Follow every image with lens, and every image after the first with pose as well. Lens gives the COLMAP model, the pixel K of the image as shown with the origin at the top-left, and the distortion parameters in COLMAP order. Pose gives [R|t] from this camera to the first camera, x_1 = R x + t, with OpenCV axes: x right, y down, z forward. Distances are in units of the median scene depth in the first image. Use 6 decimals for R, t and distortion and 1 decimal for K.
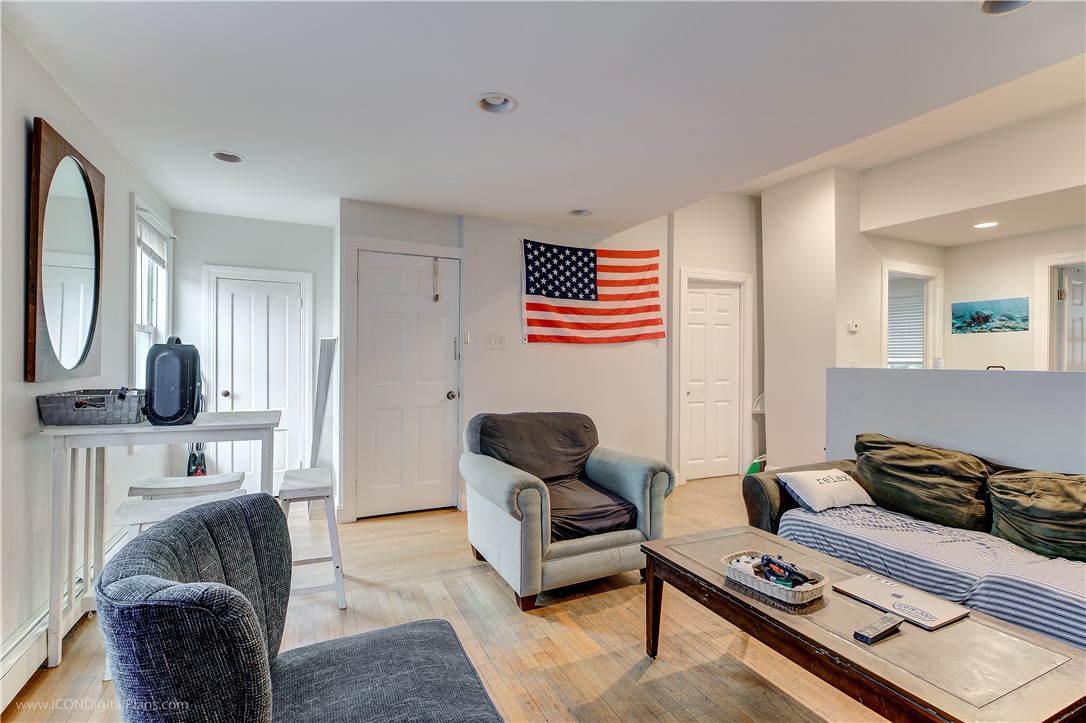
lens RADIAL K [[504.0, 0, 540.9], [0, 504.0, 358.7], [0, 0, 1]] dist [-0.003343, -0.000751]
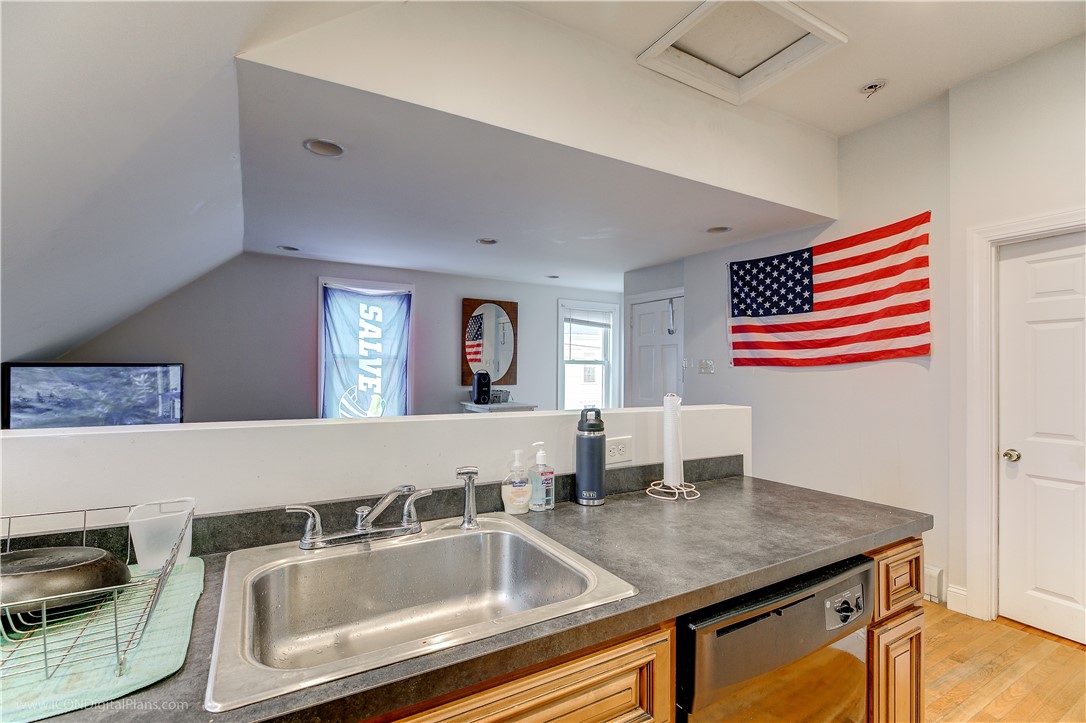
lens RADIAL K [[504.0, 0, 546.0], [0, 504.0, 364.1], [0, 0, 1]] dist [-0.003343, -0.000751]
pose [[0.089541, -0.016609, -0.995845, 0.891752], [-0.010225, 0.999793, -0.017594, -0.014900], [0.995931, 0.011758, 0.089352, 0.535169]]
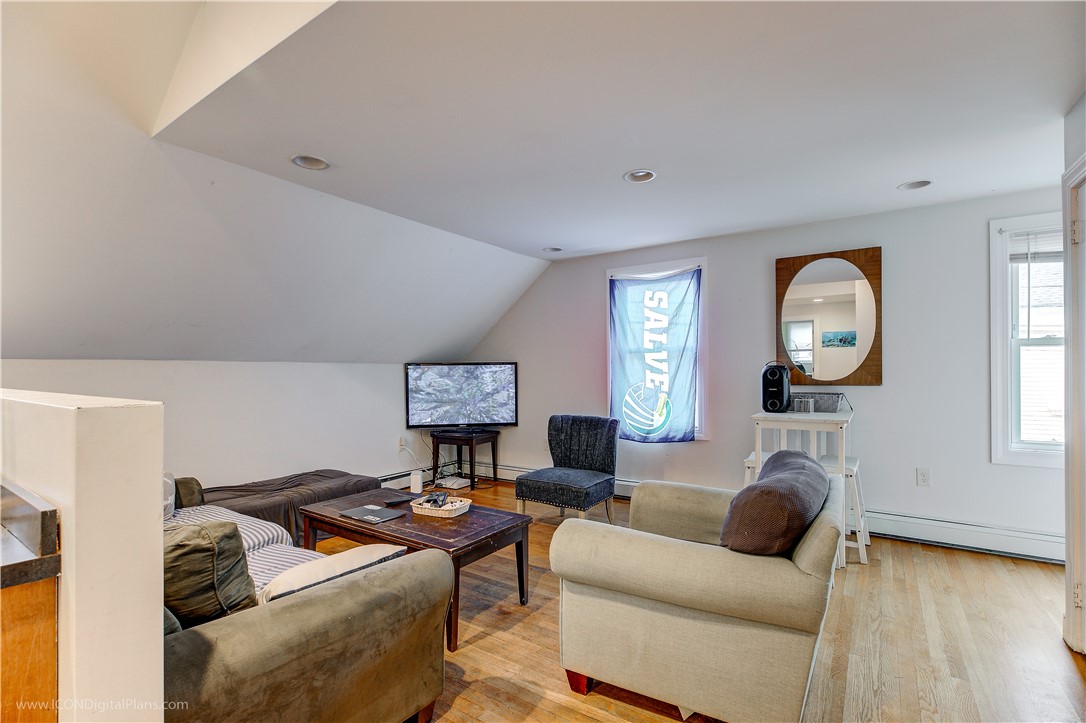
lens RADIAL K [[504.0, 0, 538.6], [0, 504.0, 376.3], [0, 0, 1]] dist [-0.003343, -0.000751]
pose [[-0.861667, -0.000010, -0.507474, 0.400581], [-0.003413, 0.999978, 0.005775, 0.001056], [0.507463, 0.006708, -0.861647, 1.009239]]
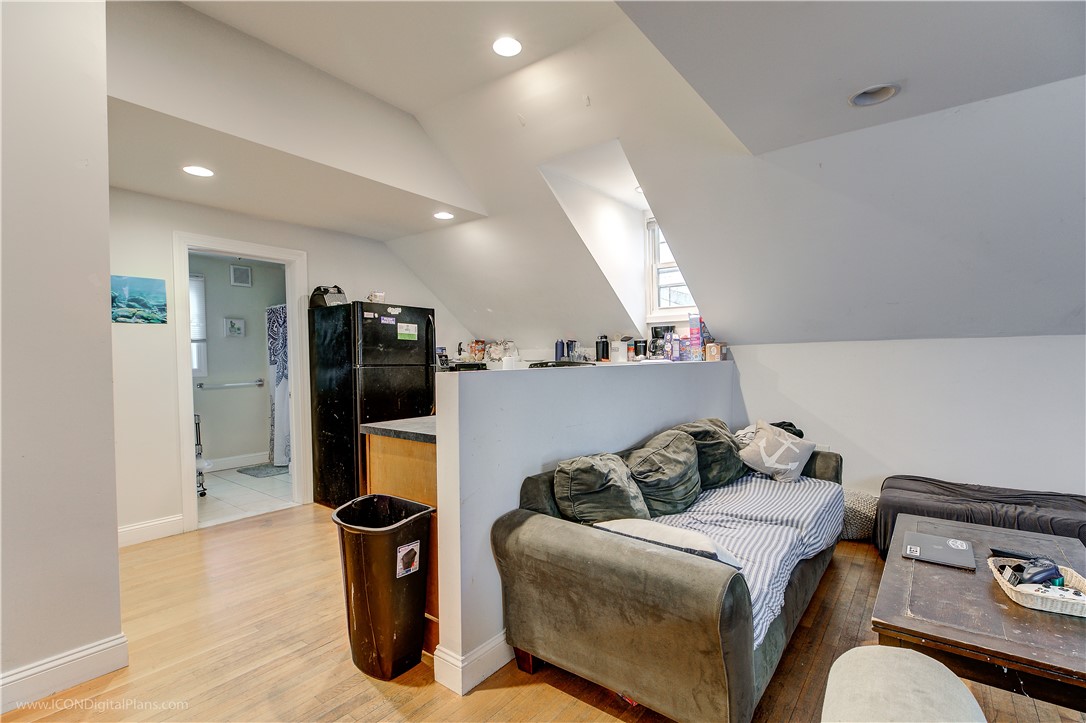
lens RADIAL K [[504.0, 0, 538.4], [0, 504.0, 374.8], [0, 0, 1]] dist [-0.003343, -0.000751]
pose [[-0.447431, -0.025558, 0.893953, 0.040311], [0.014232, 0.999261, 0.035692, 0.001928], [-0.894205, 0.028692, -0.446737, 0.878628]]
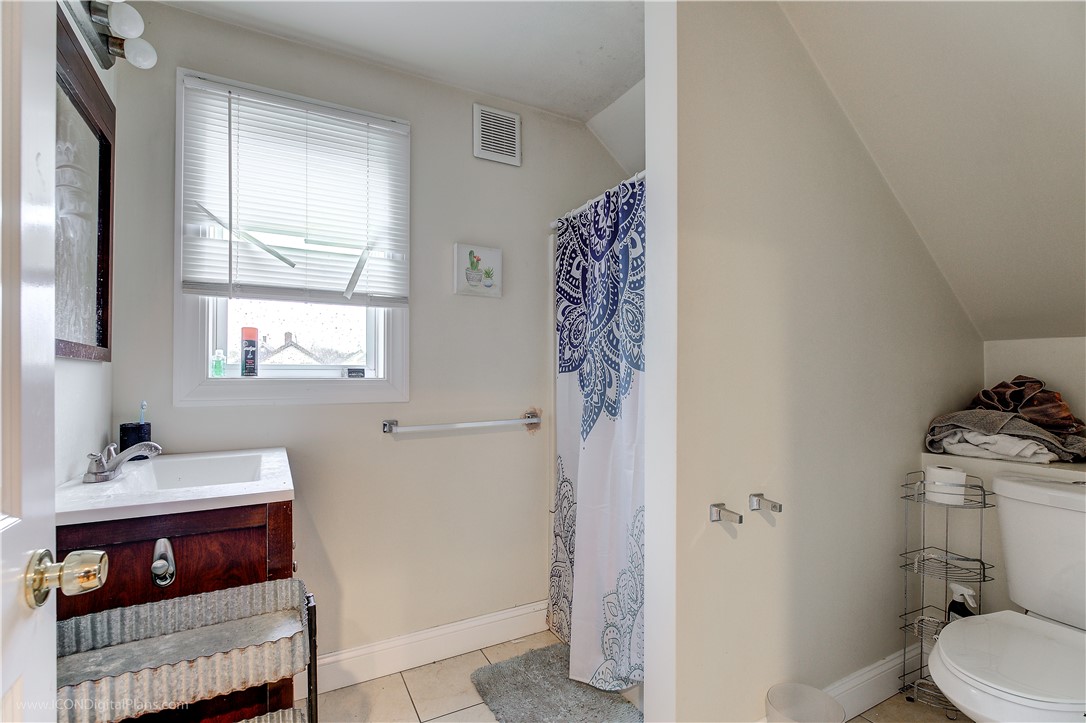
lens RADIAL K [[504.0, 0, 538.7], [0, 504.0, 365.3], [0, 0, 1]] dist [-0.003343, -0.000751]
pose [[-0.052697, 0.015412, 0.998492, 1.072843], [0.000887, 0.999881, -0.015386, 0.014143], [-0.998610, 0.000075, -0.052704, 0.963733]]
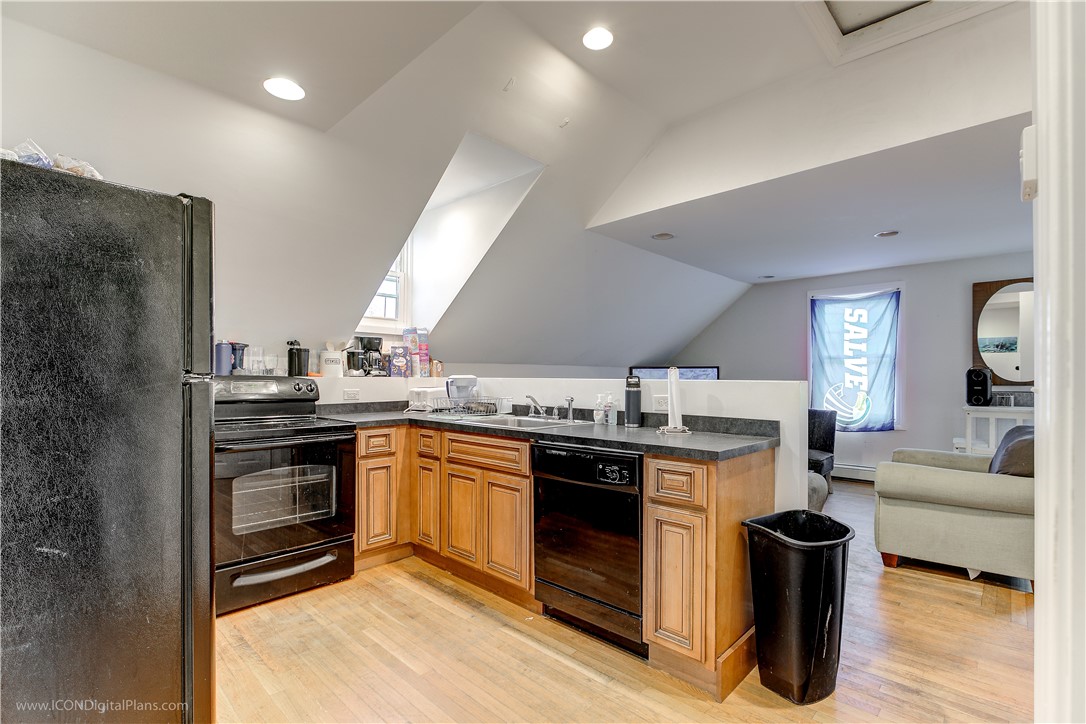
lens RADIAL K [[504.0, 0, 543.5], [0, 504.0, 378.8], [0, 0, 1]] dist [-0.003343, -0.000751]
pose [[-0.931106, -0.007213, -0.364679, 0.875079], [-0.008977, 0.999955, 0.003141, 0.011443], [0.364639, 0.006198, -0.931128, 1.139489]]
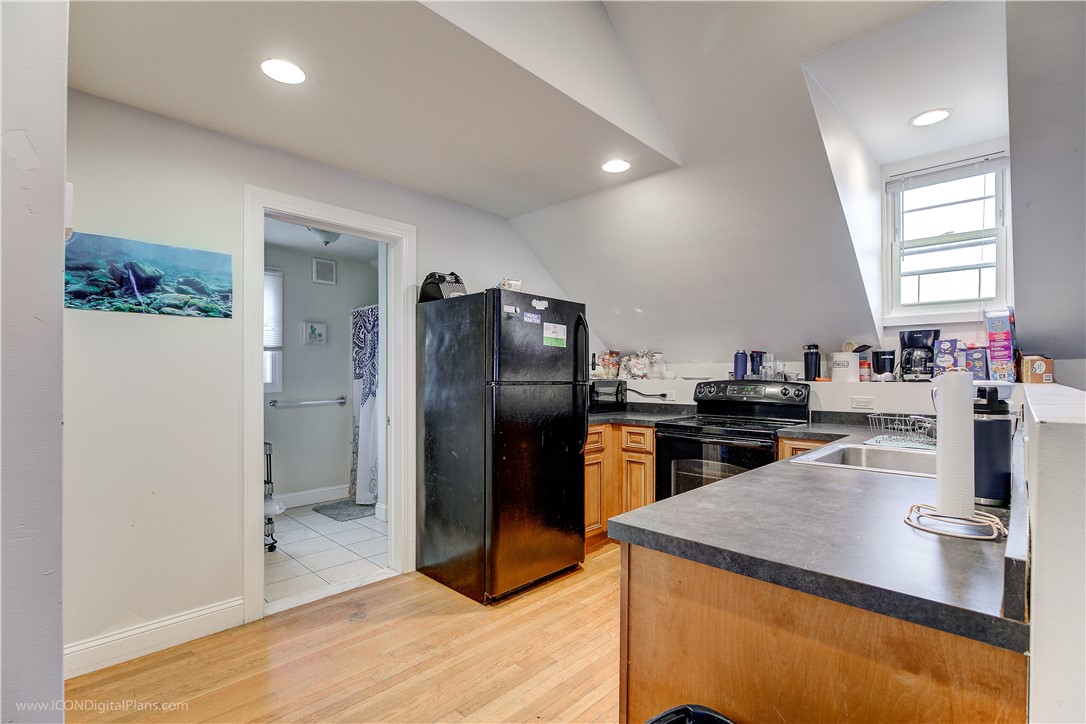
lens RADIAL K [[504.0, 0, 543.9], [0, 504.0, 373.2], [0, 0, 1]] dist [-0.003343, -0.000751]
pose [[-0.356906, 0.001184, 0.934140, 0.380116], [0.001259, 0.999999, -0.000786, 0.001912], [-0.934139, 0.000896, -0.356907, 0.923460]]
